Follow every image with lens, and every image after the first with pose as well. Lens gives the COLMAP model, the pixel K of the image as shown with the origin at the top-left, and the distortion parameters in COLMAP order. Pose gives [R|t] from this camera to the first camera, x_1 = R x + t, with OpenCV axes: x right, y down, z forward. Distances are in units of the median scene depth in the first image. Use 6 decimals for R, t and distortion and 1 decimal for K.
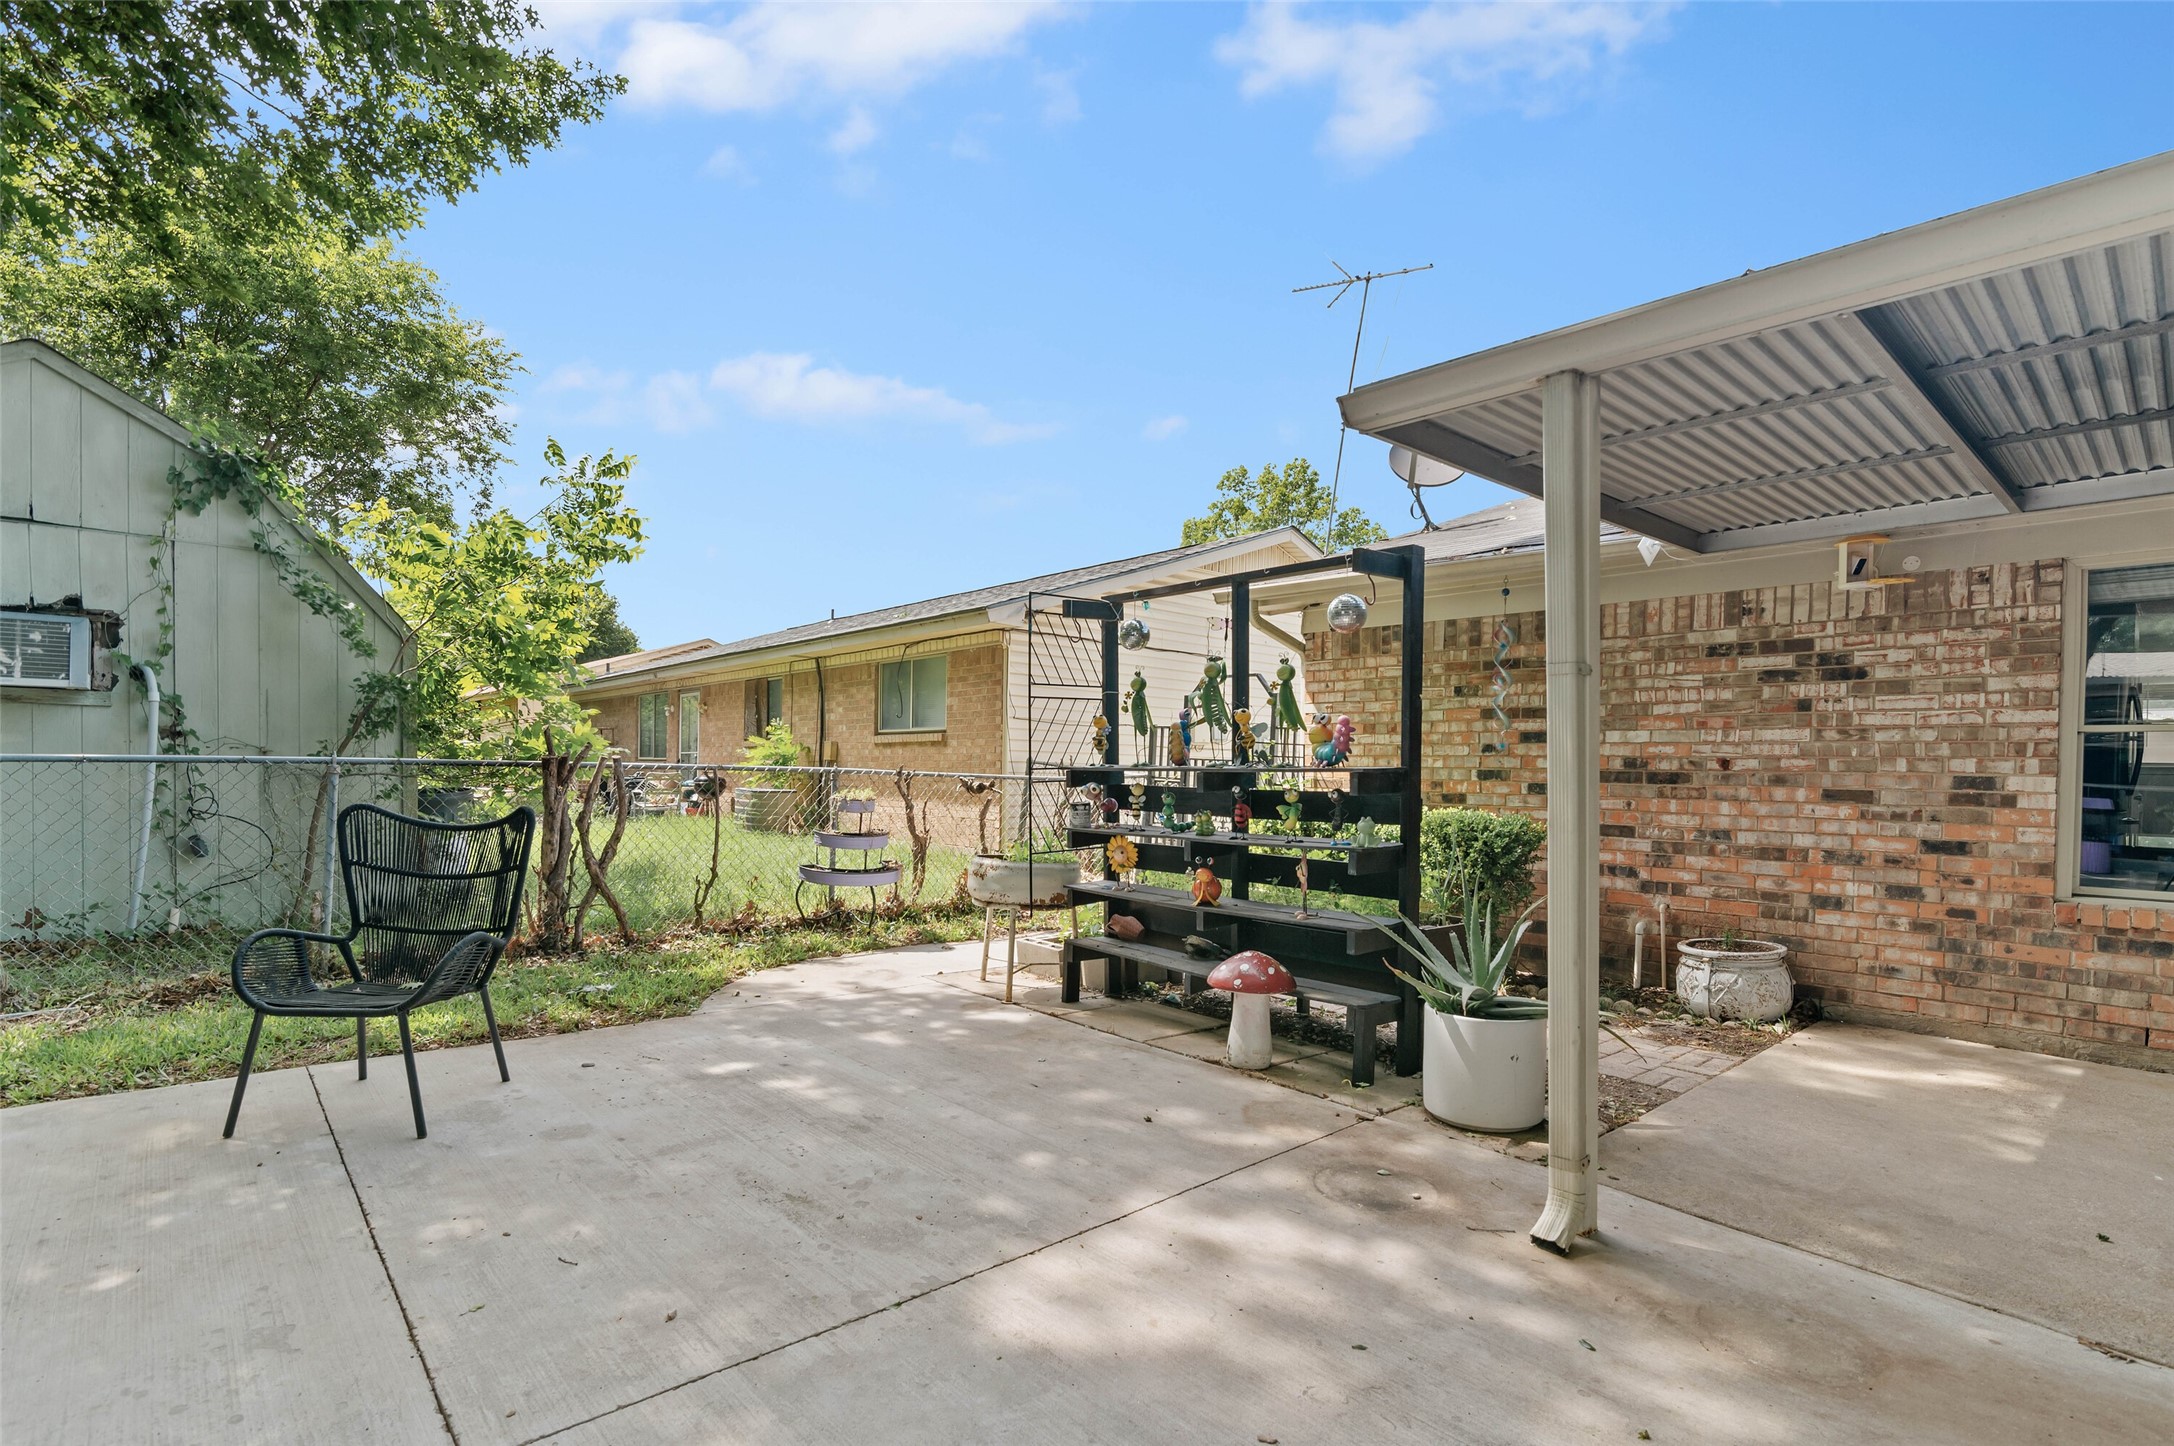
lens RADIAL K [[1032.1, 0, 1101.4], [0, 1032.1, 791.6], [0, 0, 1]] dist [-0.003118, -0.000371]
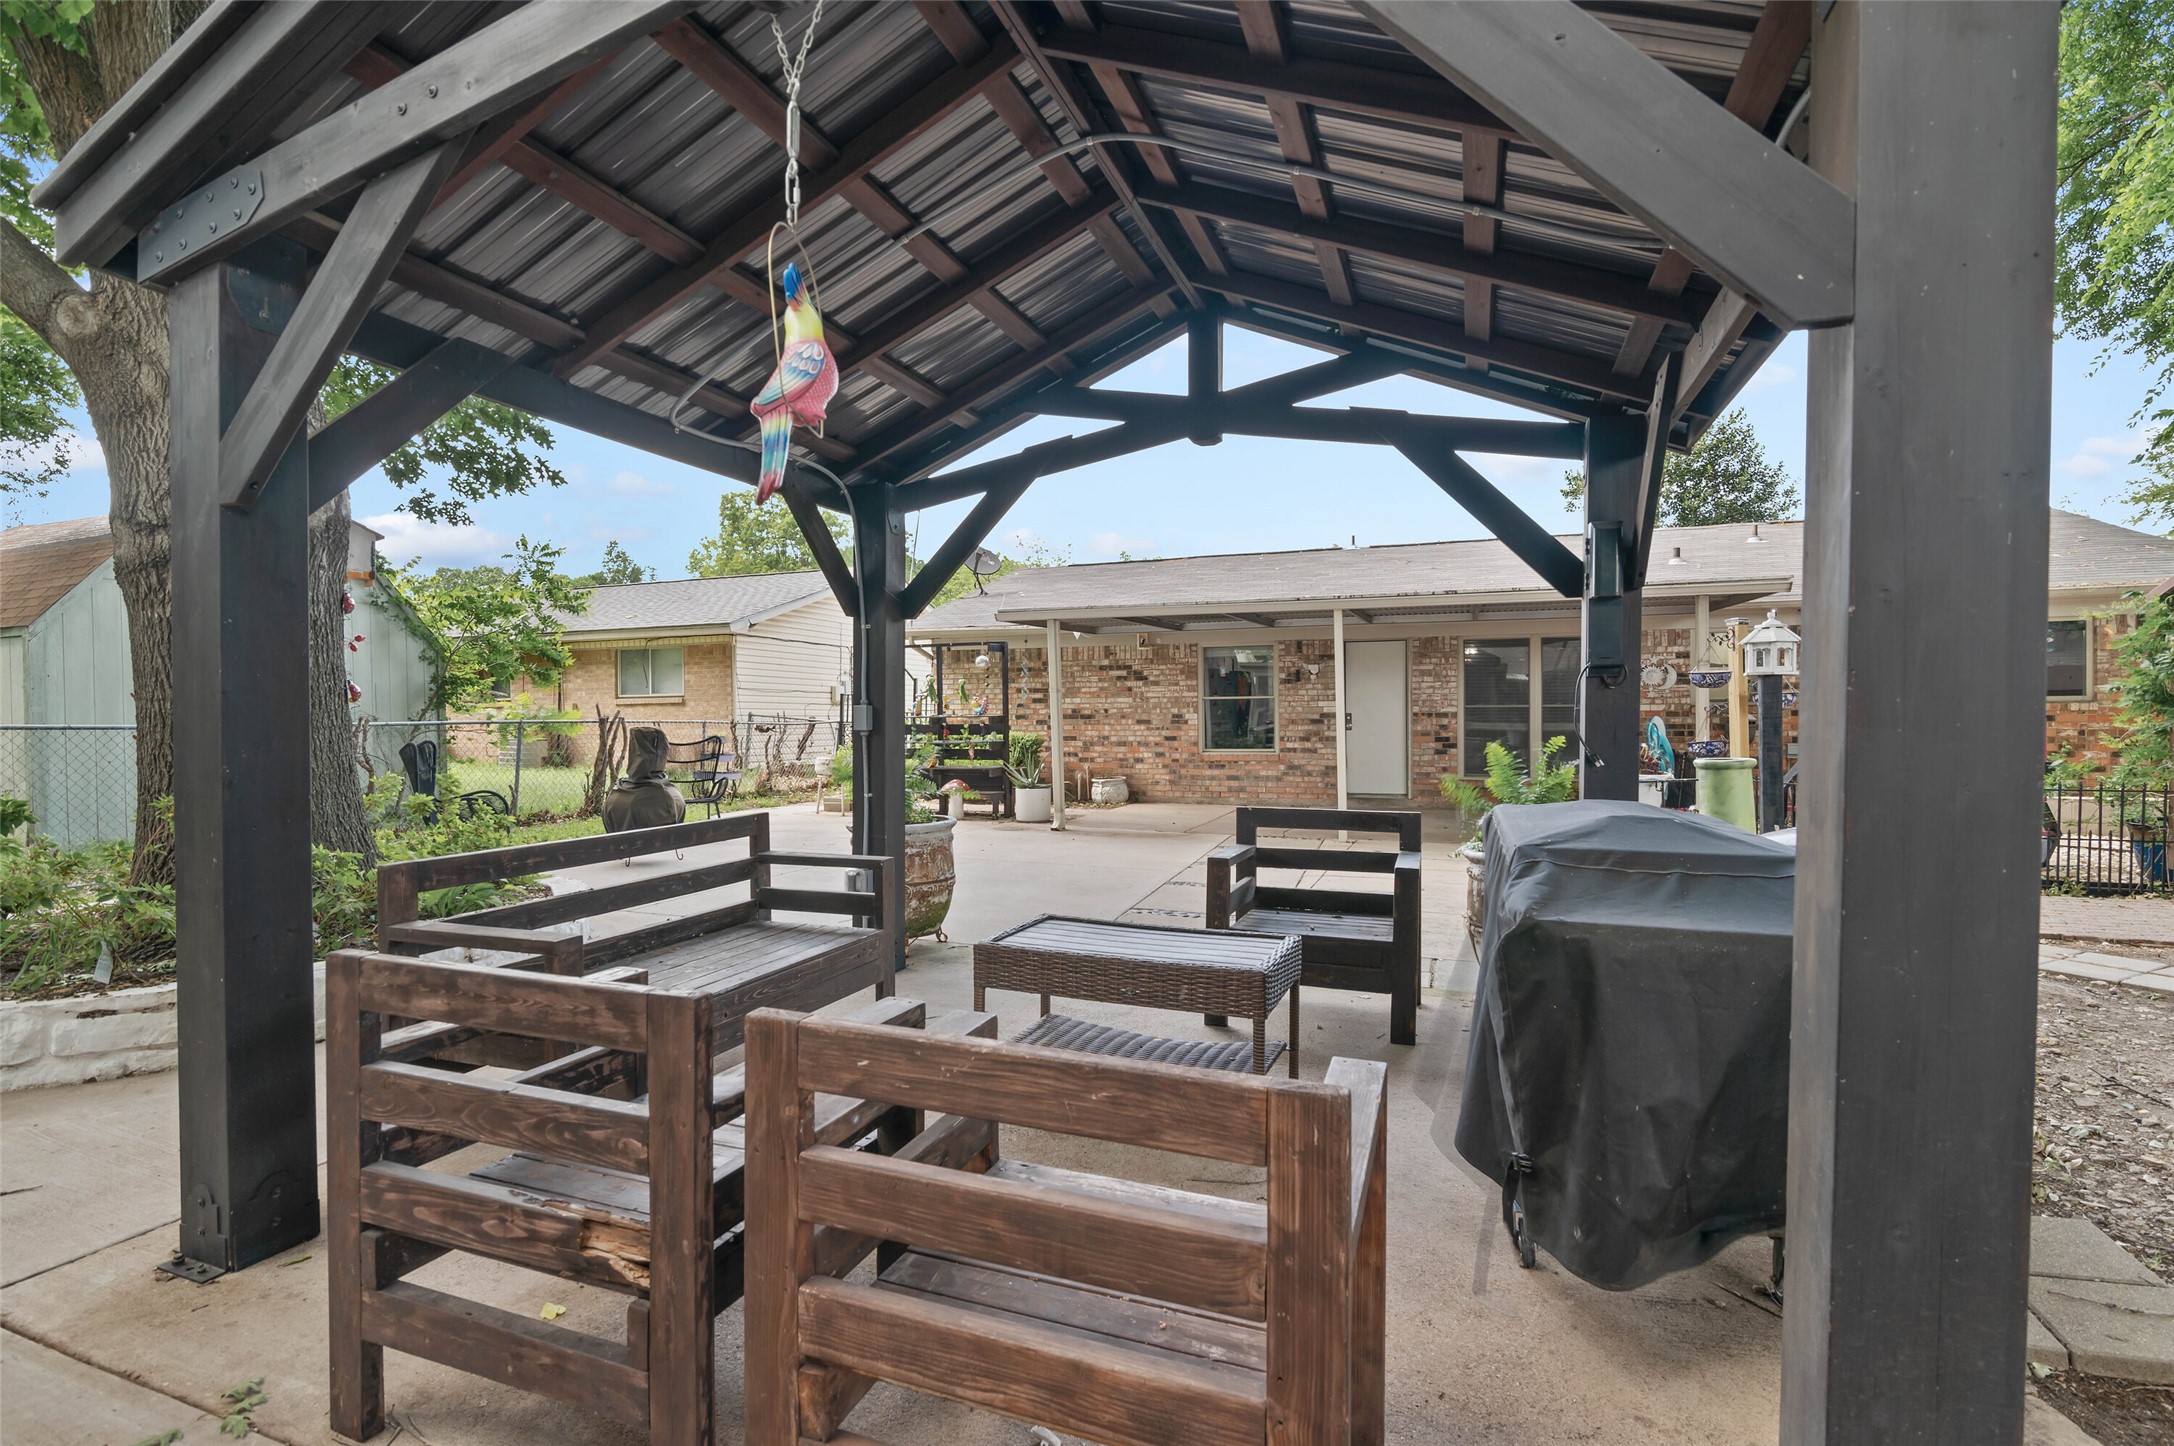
lens RADIAL K [[1009.5, 0, 1092.9], [0, 1009.5, 719.5], [0, 0, 1]] dist [-0.002309, -0.000160]
pose [[0.885202, -0.020137, 0.464772, -0.664293], [0.028879, 0.999514, -0.011696, 0.025853], [-0.464311, 0.023776, 0.885353, -1.348563]]
